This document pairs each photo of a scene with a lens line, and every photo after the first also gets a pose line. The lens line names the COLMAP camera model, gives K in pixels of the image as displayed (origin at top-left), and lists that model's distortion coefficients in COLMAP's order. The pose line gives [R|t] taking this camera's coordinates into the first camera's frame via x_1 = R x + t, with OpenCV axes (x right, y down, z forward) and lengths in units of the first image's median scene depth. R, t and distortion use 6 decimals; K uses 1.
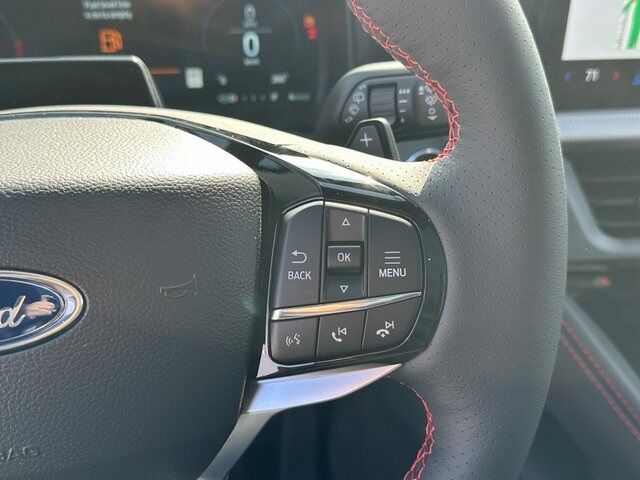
lens RADIAL K [[689.6, 0, 320.0], [0, 689.6, 240.0], [0, 0, 1]] dist [0.045033, -0.019250]
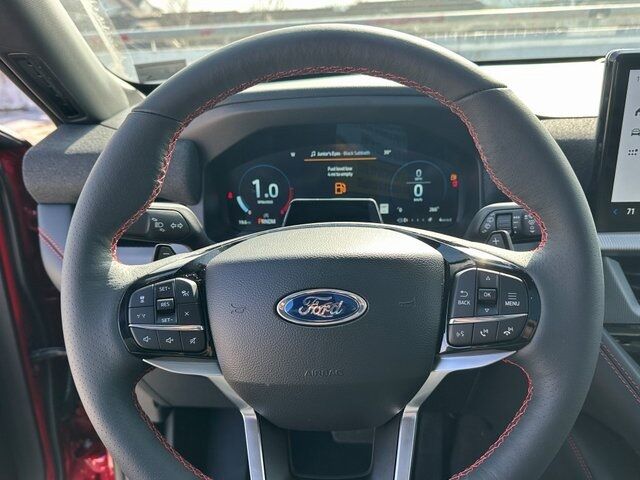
lens RADIAL K [[480.8, 0, 320.0], [0, 480.8, 240.0], [0, 0, 1]] dist [-0.006210, -0.005514]
pose [[0.968463, 0.031823, -0.247118, -0.076488], [-0.071633, 0.985498, -0.153825, 0.092648], [0.238639, 0.166676, 0.956698, -0.400629]]
